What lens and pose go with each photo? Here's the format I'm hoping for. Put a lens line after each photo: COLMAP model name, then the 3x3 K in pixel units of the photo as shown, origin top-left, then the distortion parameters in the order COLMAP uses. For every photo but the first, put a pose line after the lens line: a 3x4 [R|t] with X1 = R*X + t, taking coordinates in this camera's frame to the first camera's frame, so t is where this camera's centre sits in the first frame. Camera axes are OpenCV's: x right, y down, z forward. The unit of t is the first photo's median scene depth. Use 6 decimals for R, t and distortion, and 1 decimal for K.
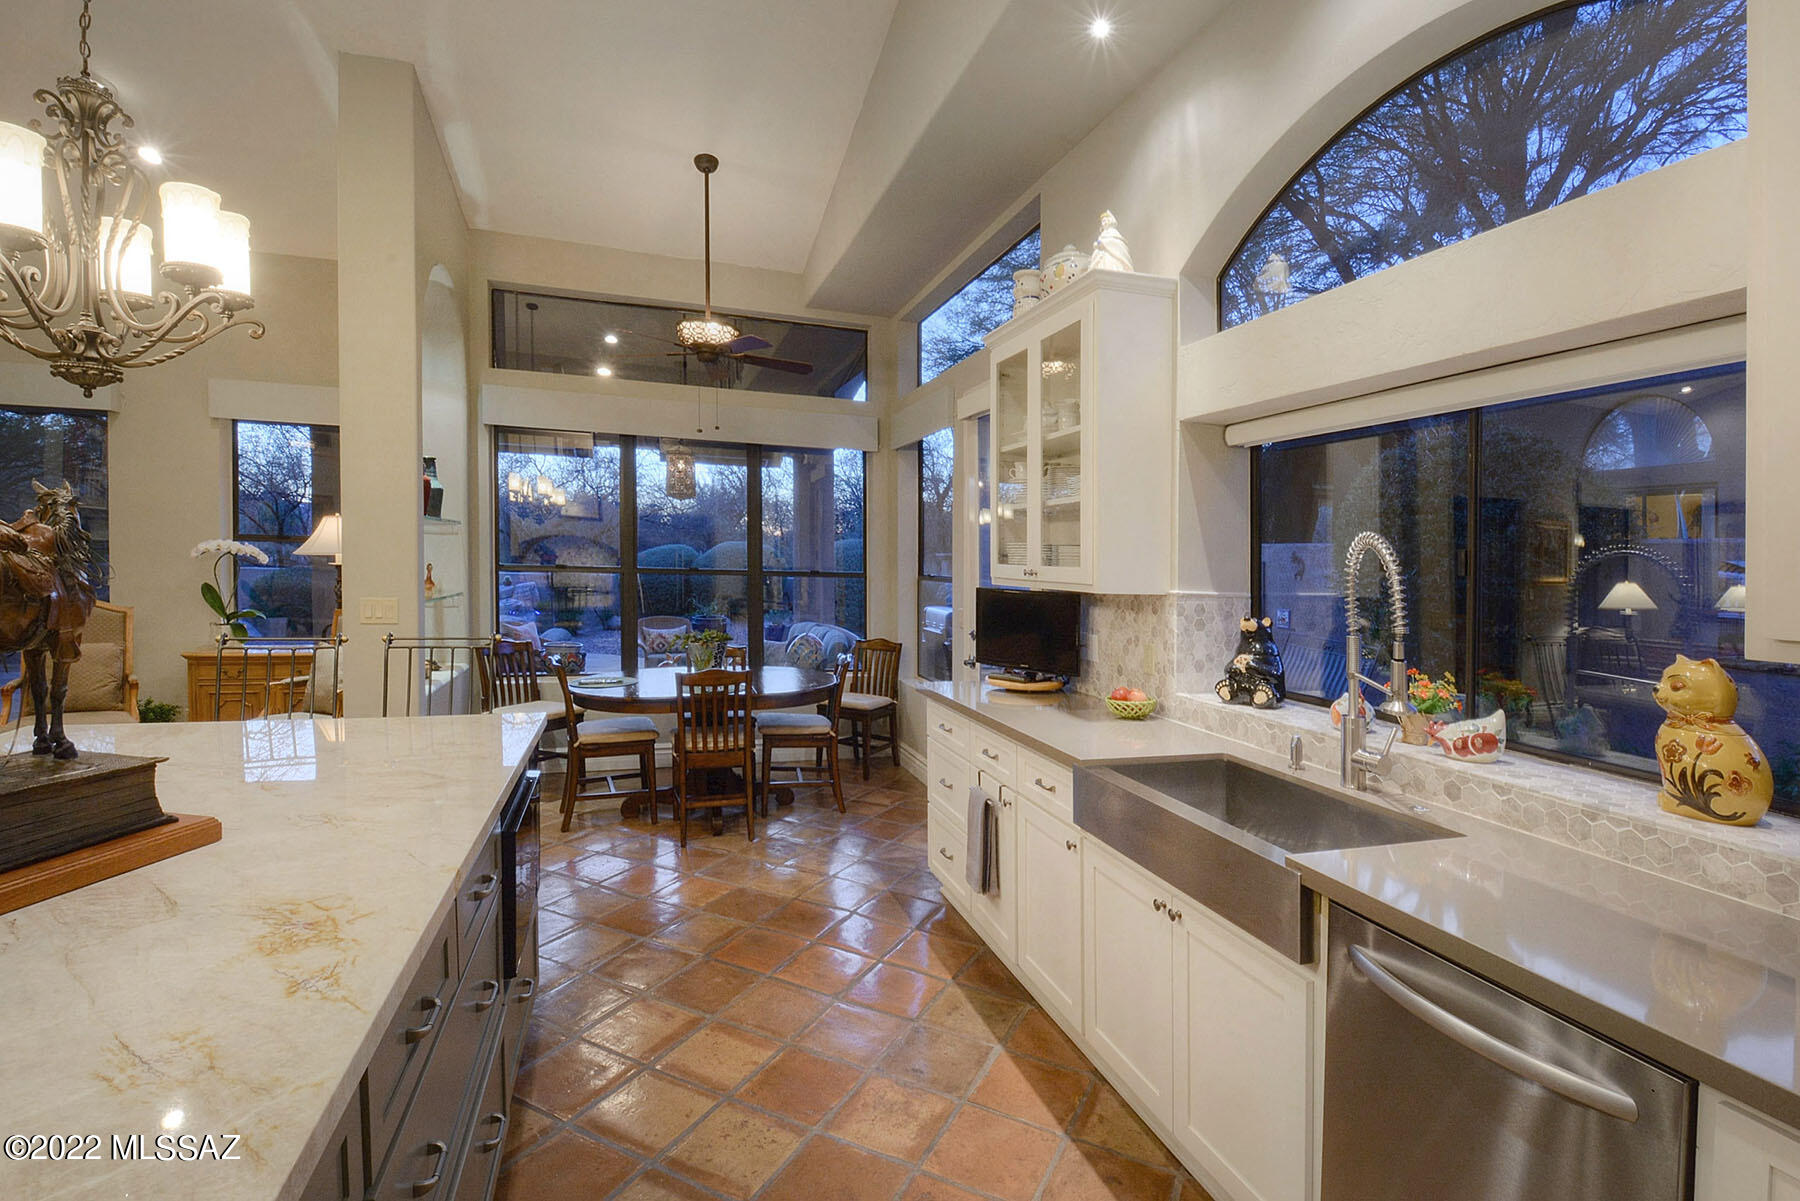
lens RADIAL K [[854.6, 0, 900.0], [0, 854.6, 600.5], [0, 0, 1]] dist [-0.001867, -0.000771]
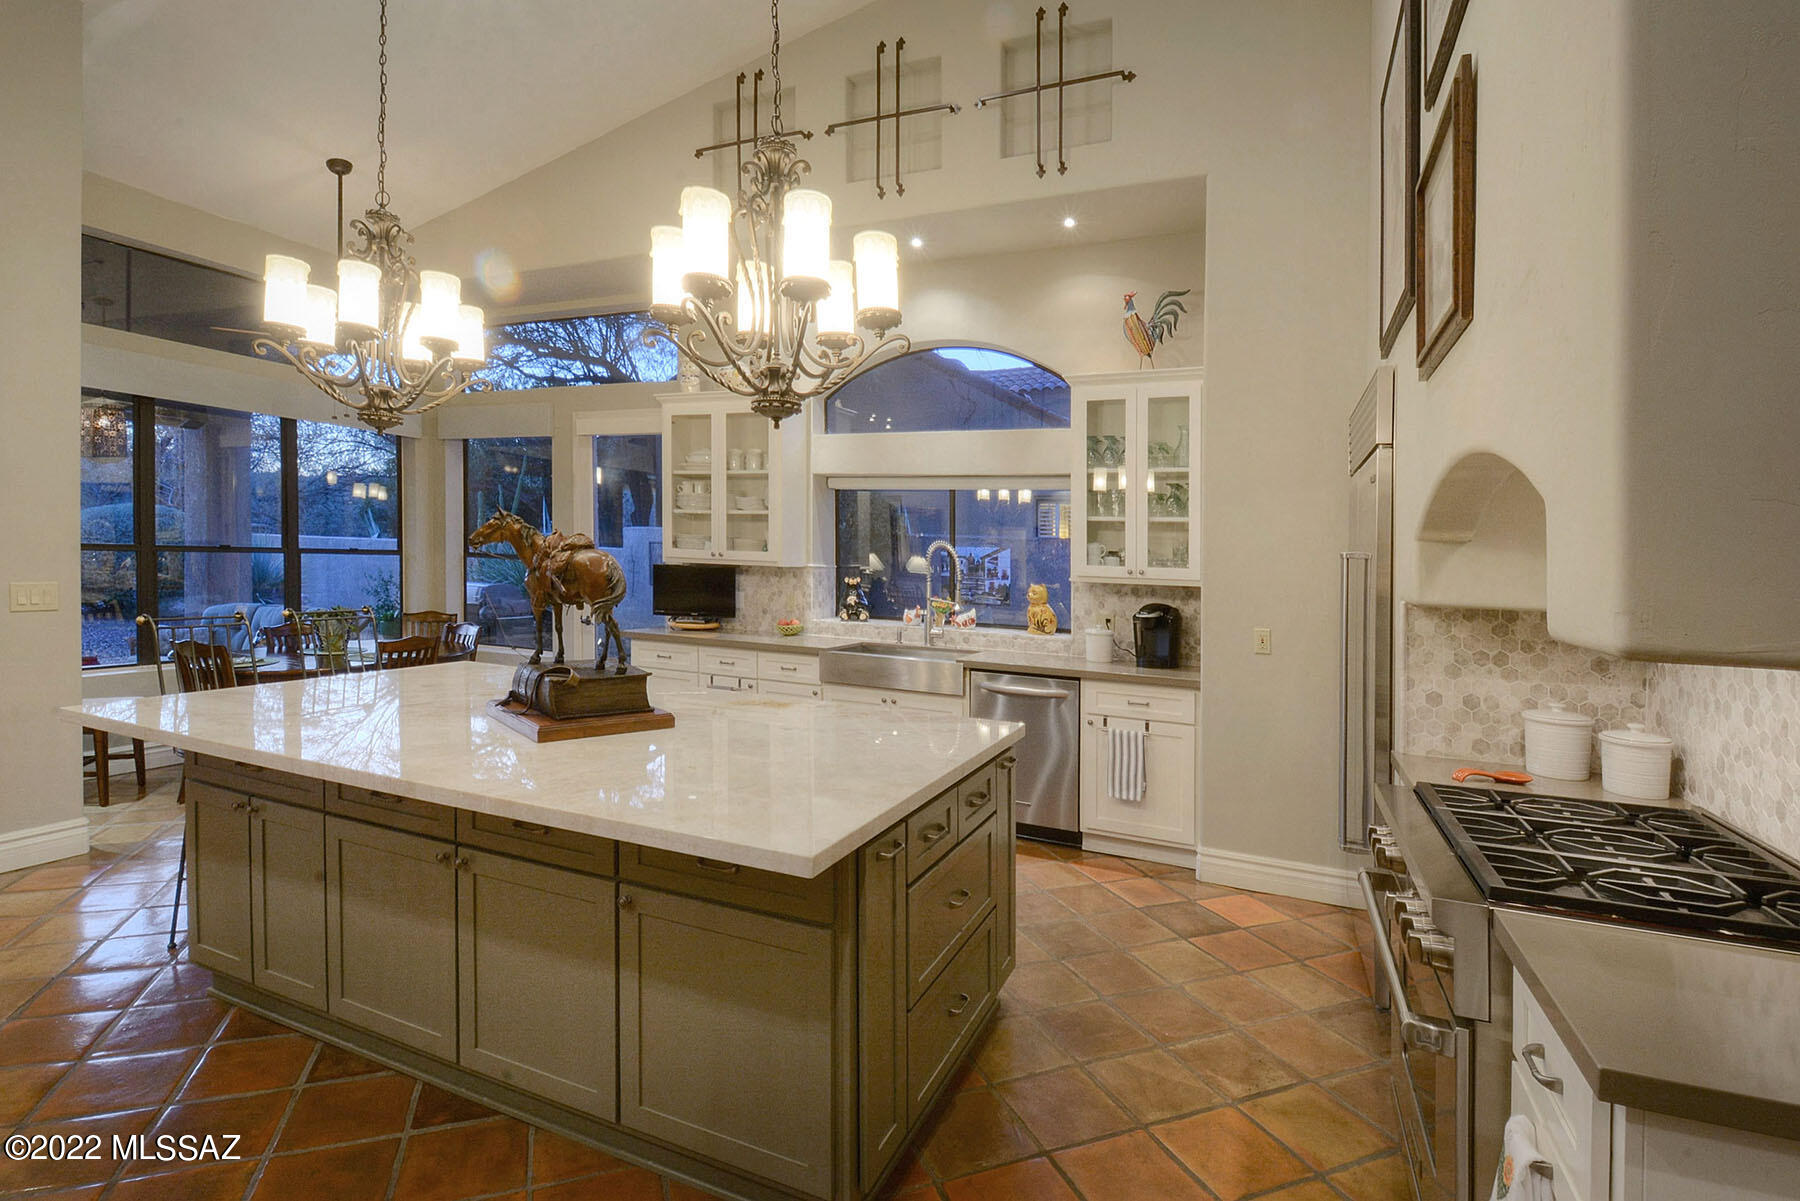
lens RADIAL K [[854.6, 0, 900.0], [0, 854.6, 600.5], [0, 0, 1]] dist [-0.001867, -0.000771]
pose [[0.630937, -0.049694, 0.774241, -0.982595], [0.019339, 0.998644, 0.048337, -0.019675], [-0.775593, -0.015525, 0.631043, -0.326400]]
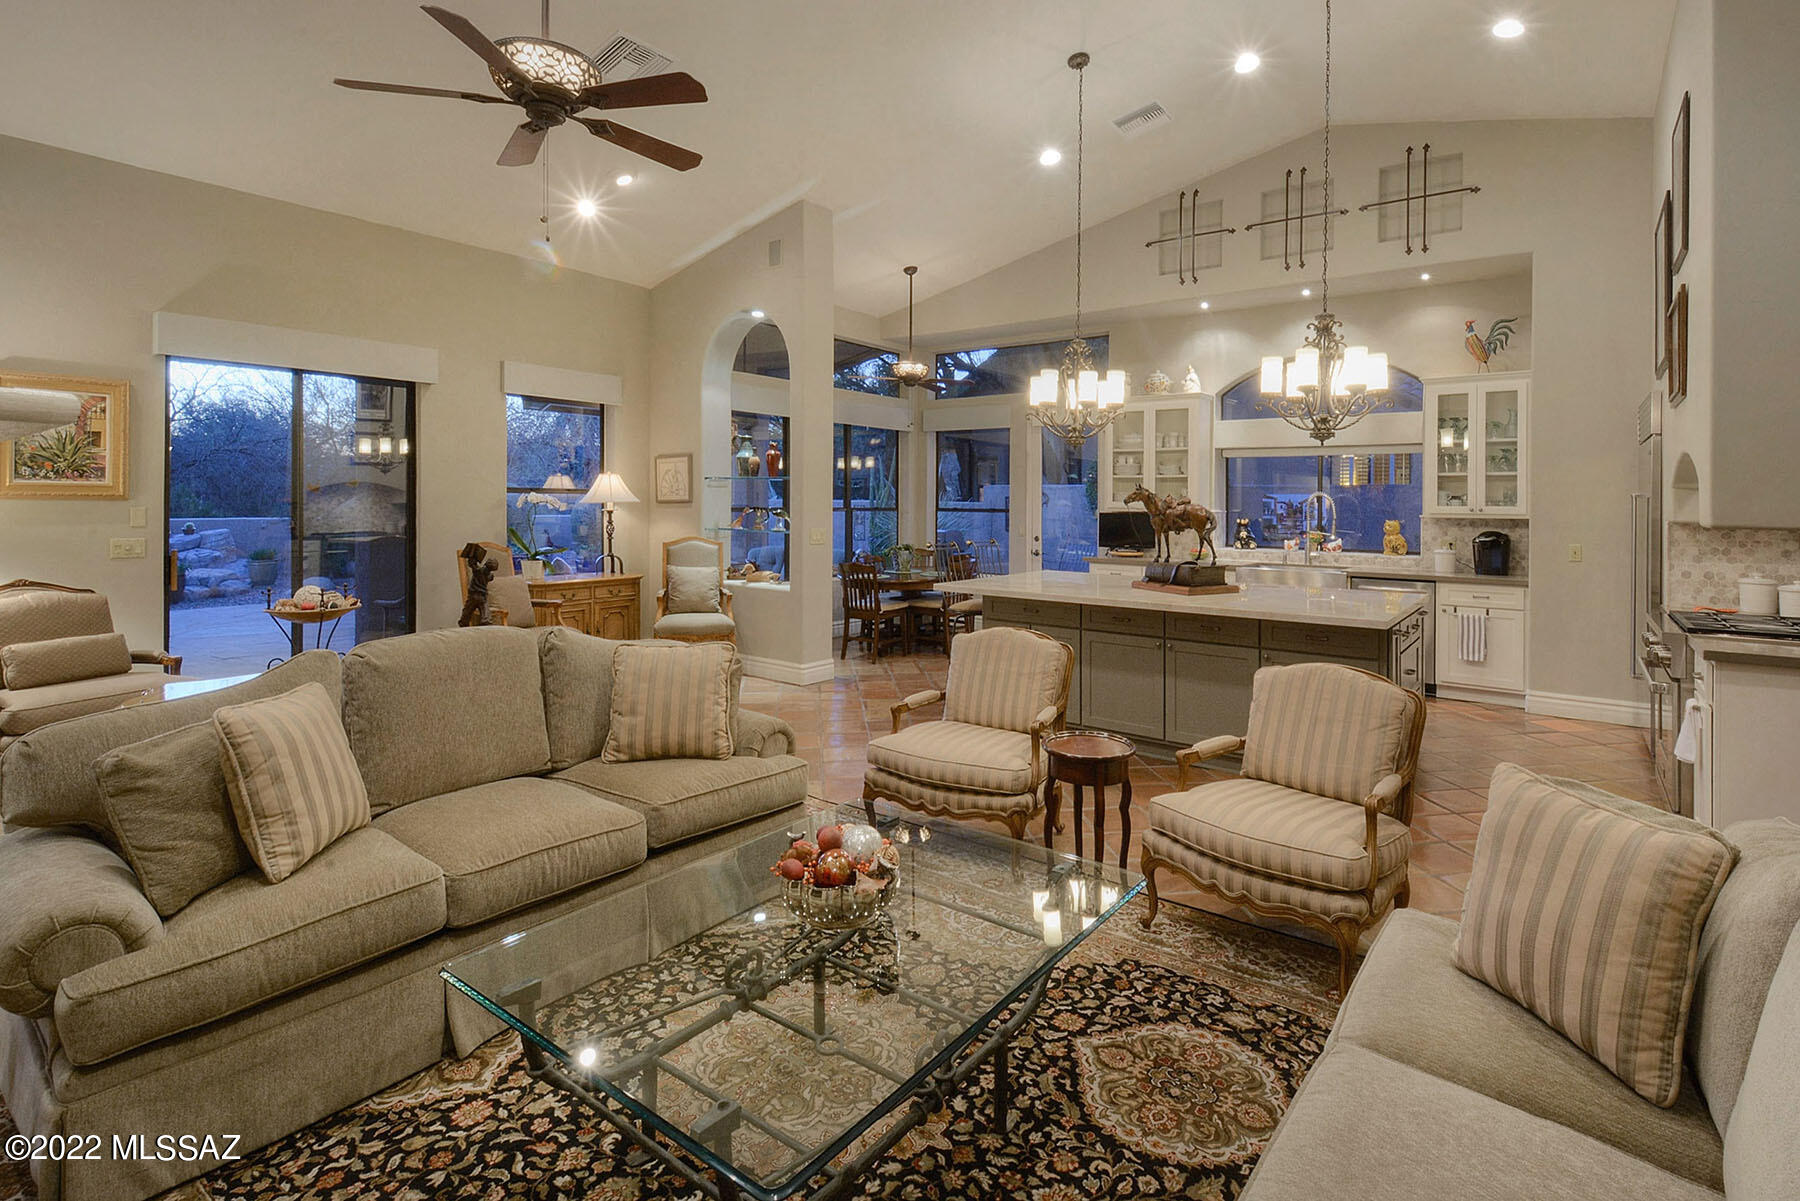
lens RADIAL K [[863.7, 0, 900.3], [0, 863.7, 561.8], [0, 0, 1]] dist [0.001406, -0.017801]
pose [[0.802788, -0.066444, 0.592550, -2.059558], [0.042850, 0.997631, 0.053815, -0.038197], [-0.594722, -0.017811, 0.803734, -0.601675]]
